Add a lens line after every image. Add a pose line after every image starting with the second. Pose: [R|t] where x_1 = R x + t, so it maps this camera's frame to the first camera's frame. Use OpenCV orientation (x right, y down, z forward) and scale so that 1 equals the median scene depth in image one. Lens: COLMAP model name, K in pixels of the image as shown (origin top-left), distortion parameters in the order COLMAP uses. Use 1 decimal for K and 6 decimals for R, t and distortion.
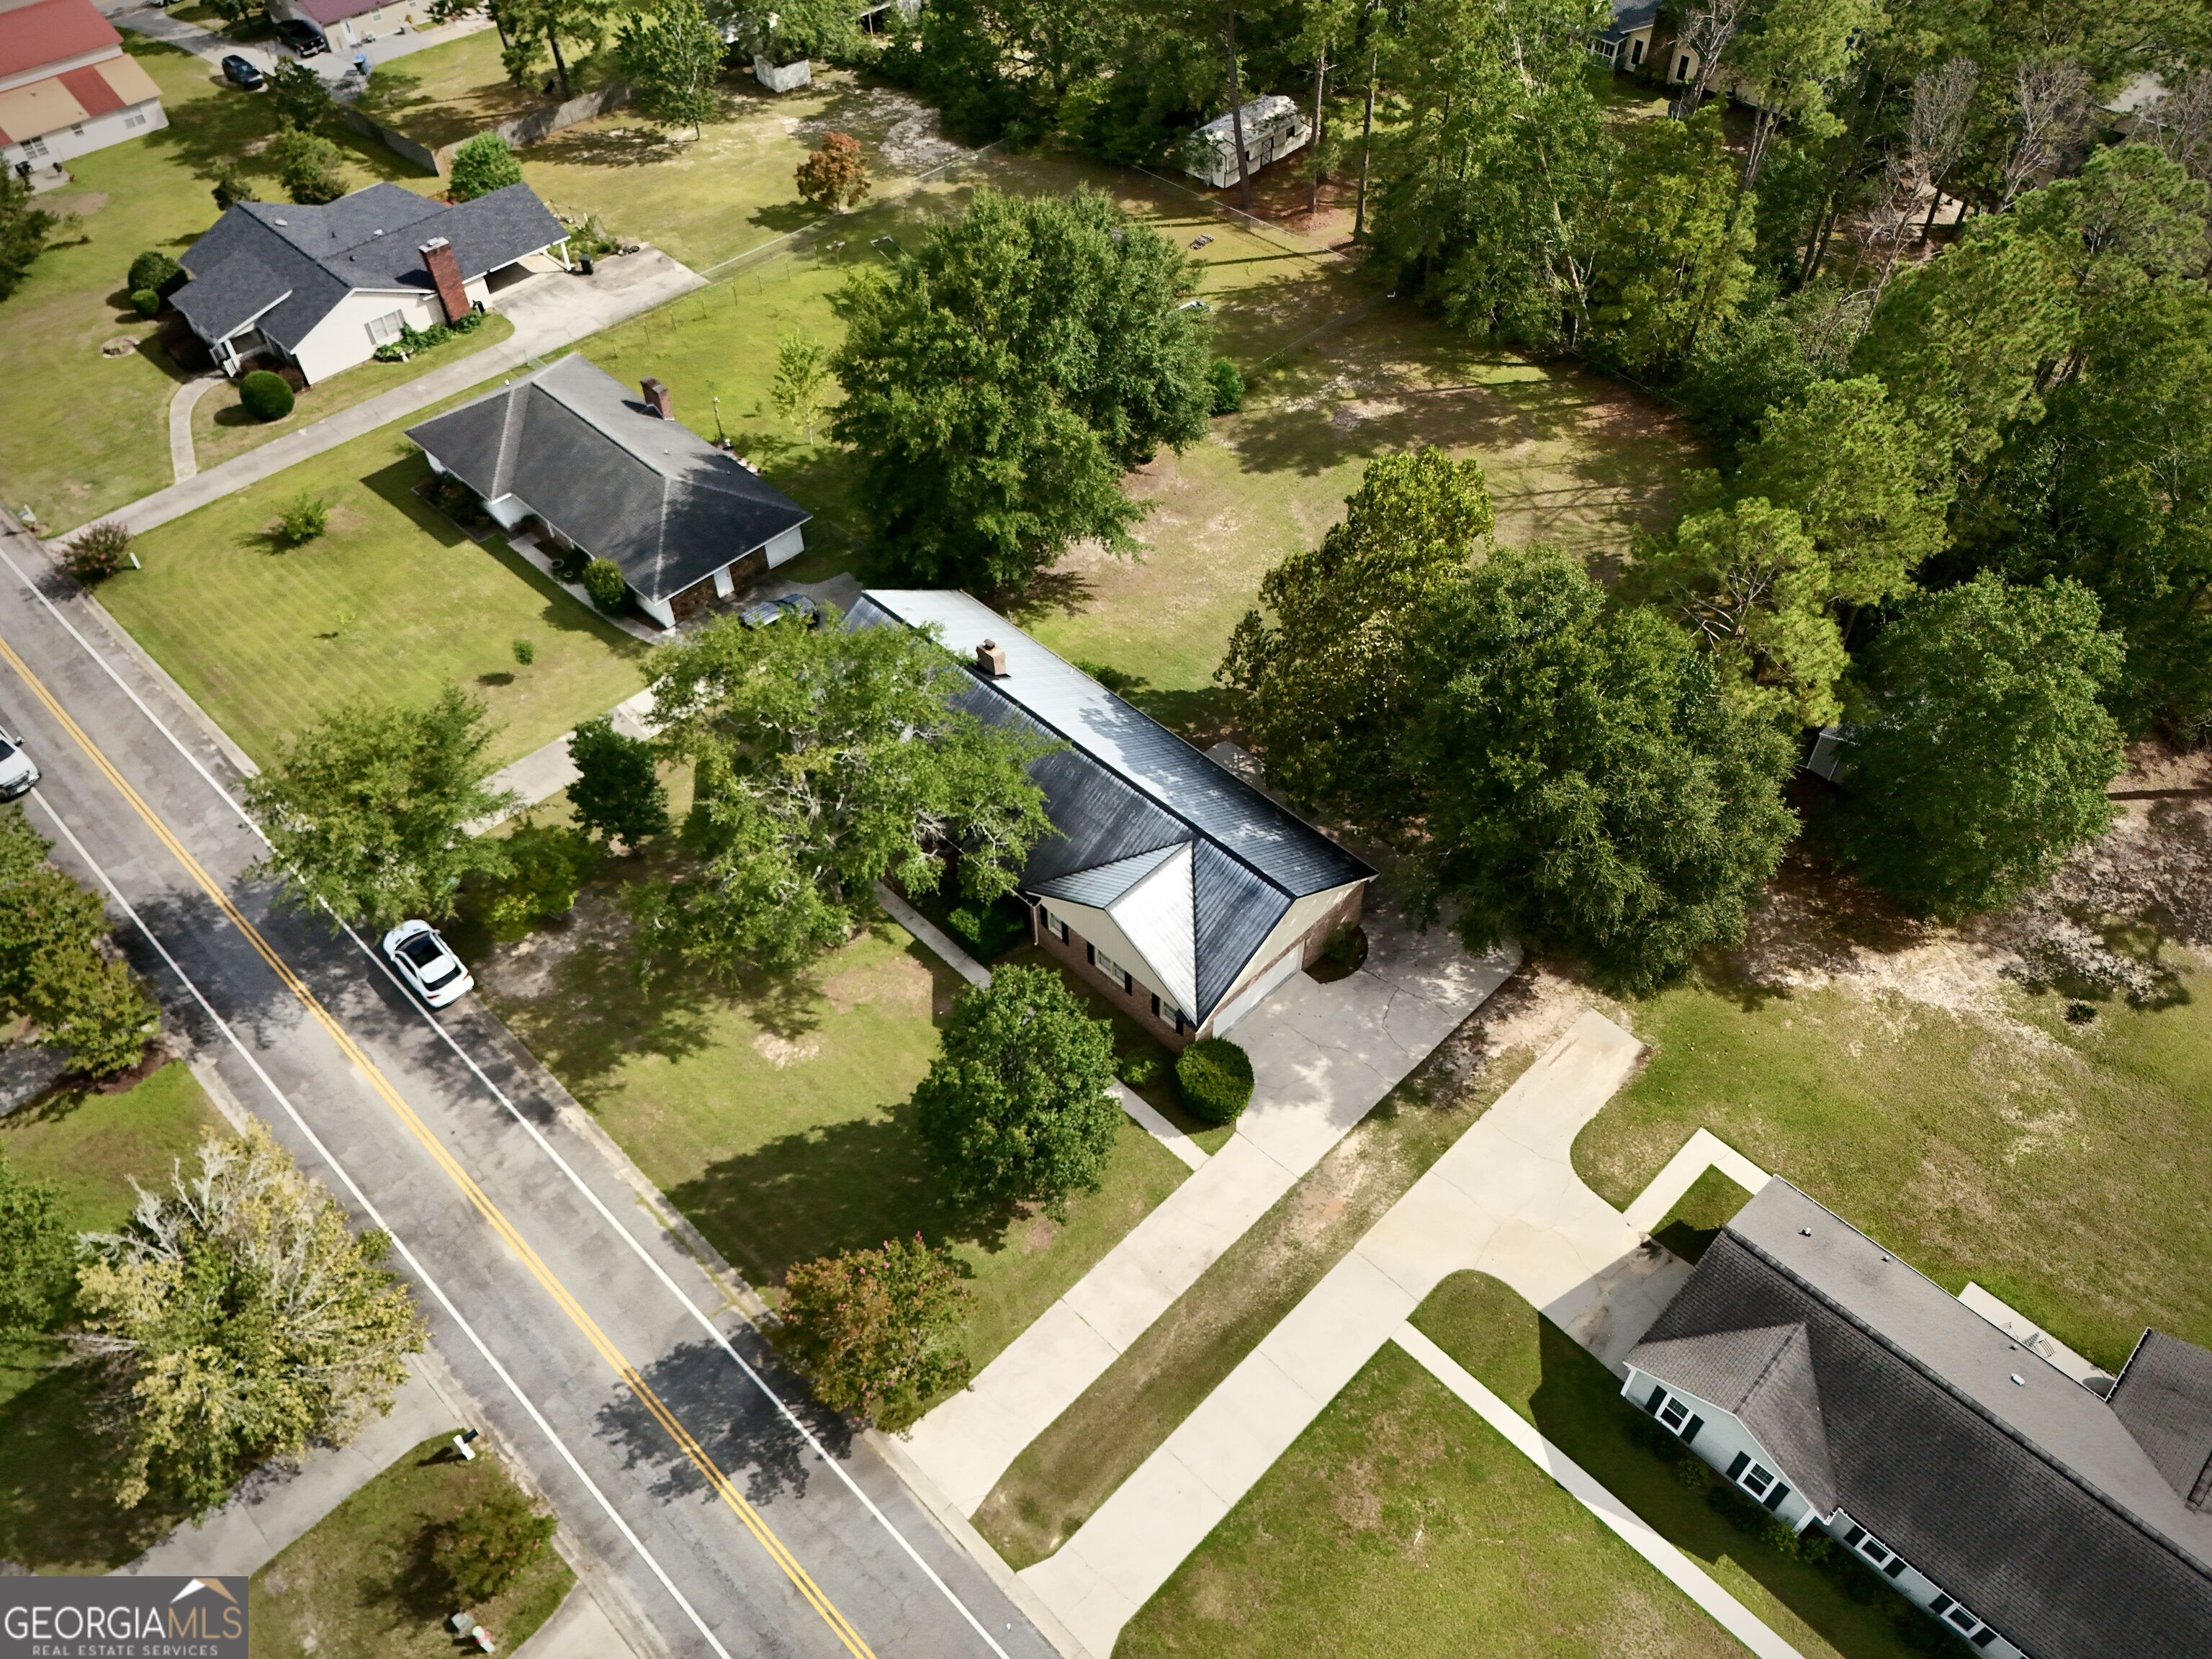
lens RADIAL K [[1642.9, 0, 1124.9], [0, 1642.9, 840.9], [0, 0, 1]] dist [0.052579, -0.043679]
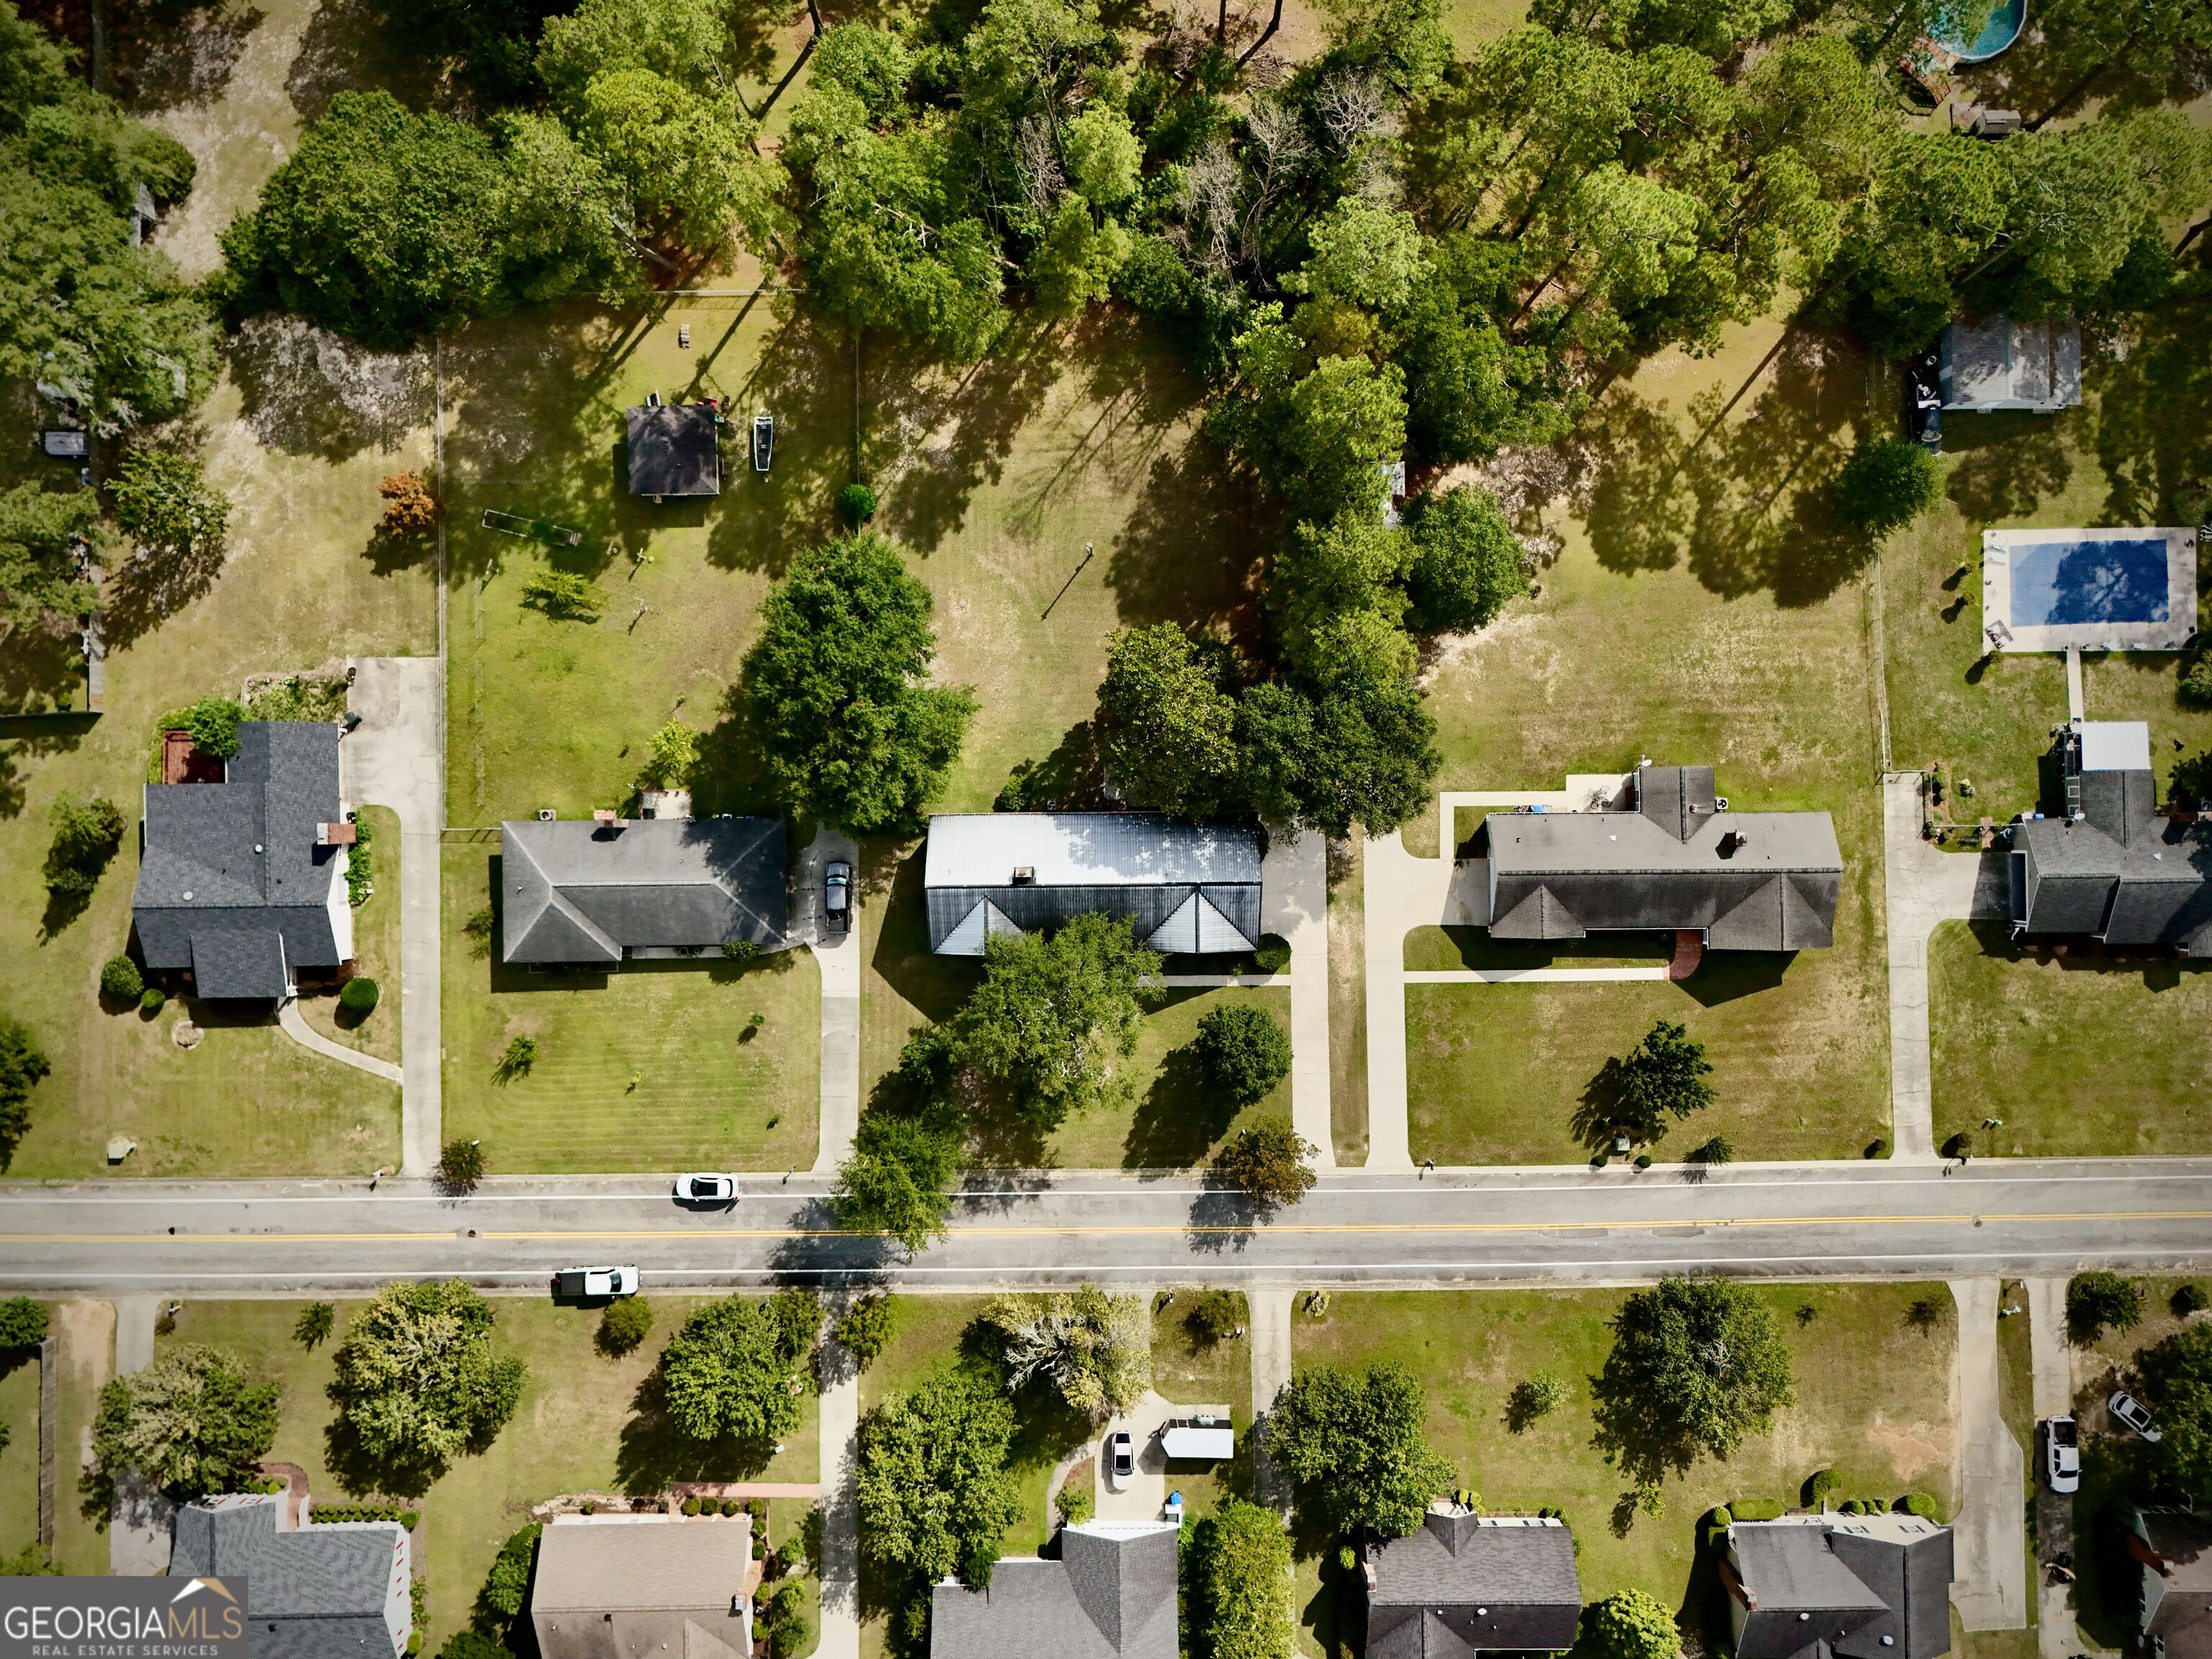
lens RADIAL K [[1642.9, 0, 1144.4], [0, 1642.9, 857.0], [0, 0, 1]] dist [0.052579, -0.043679]
pose [[0.705368, -0.708678, 0.015187, -0.004248], [0.522992, 0.534772, 0.663700, -1.322197], [-0.478471, -0.460210, 0.747845, -0.400632]]
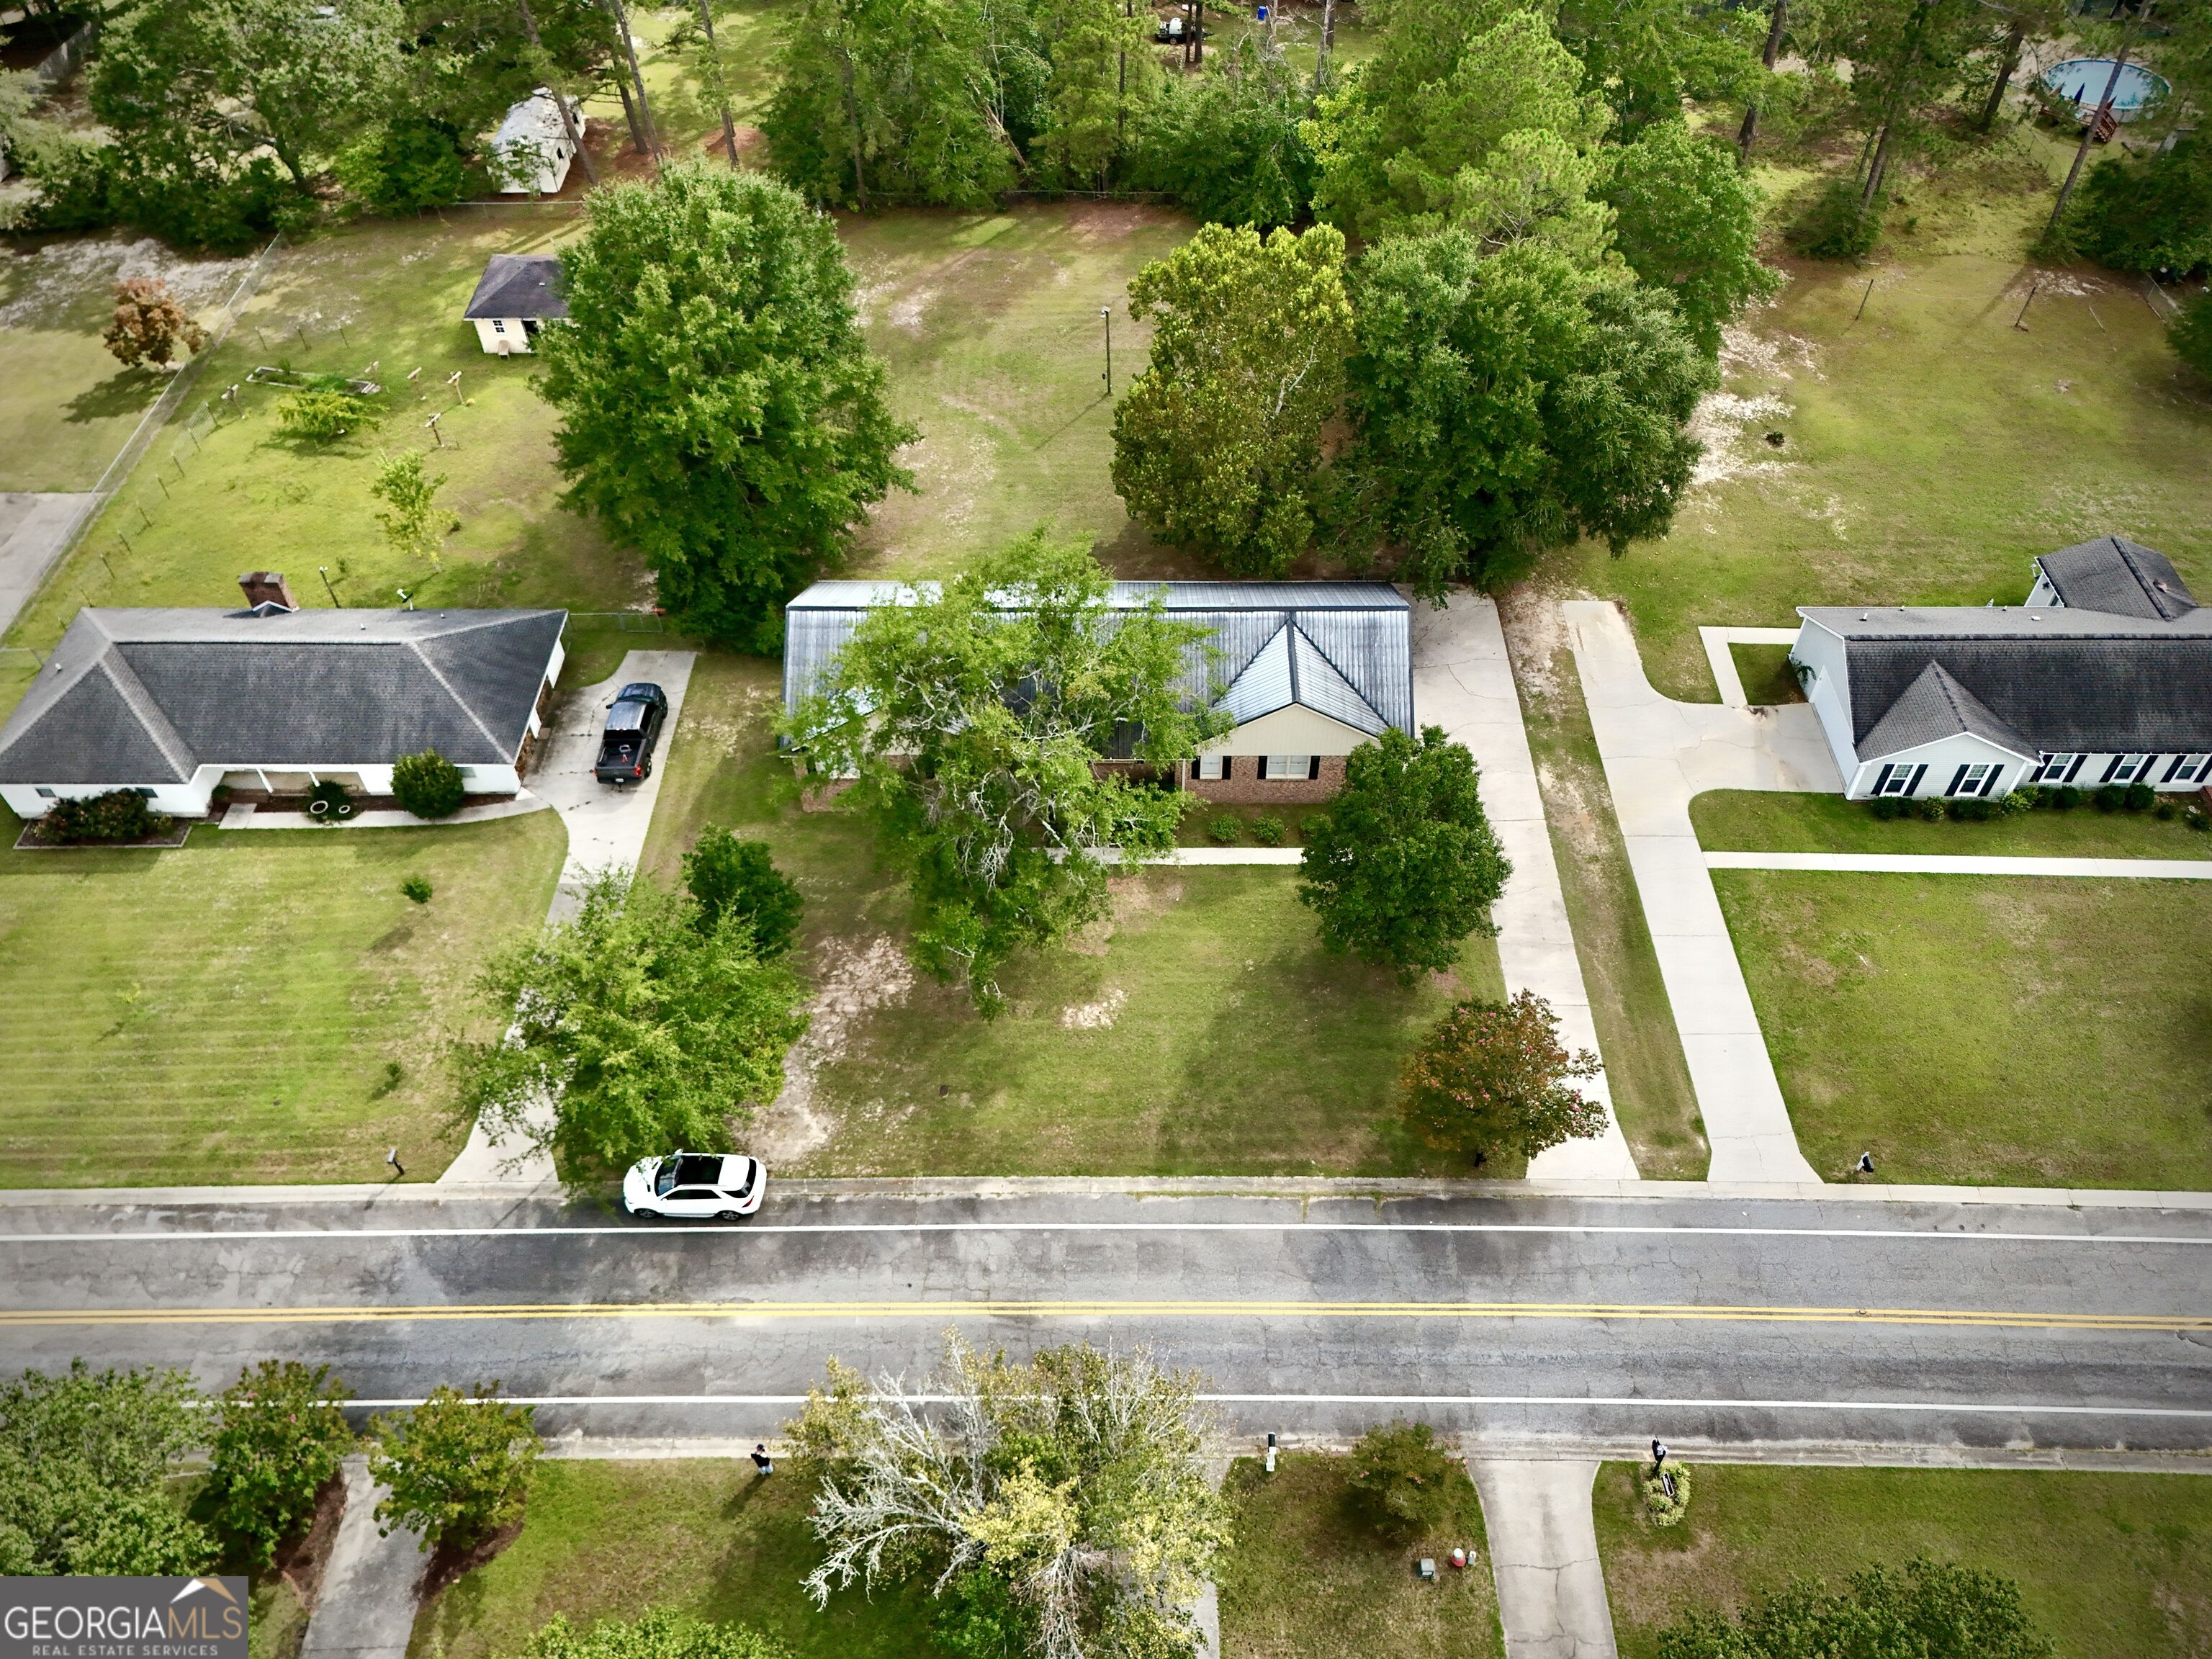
lens RADIAL K [[1642.9, 0, 1125.8], [0, 1642.9, 820.6], [0, 0, 1]] dist [0.052579, -0.043679]
pose [[0.718338, -0.512816, 0.470117, -0.585297], [0.520927, 0.844384, 0.125101, -0.076238], [-0.461113, 0.155031, 0.873693, 0.148021]]
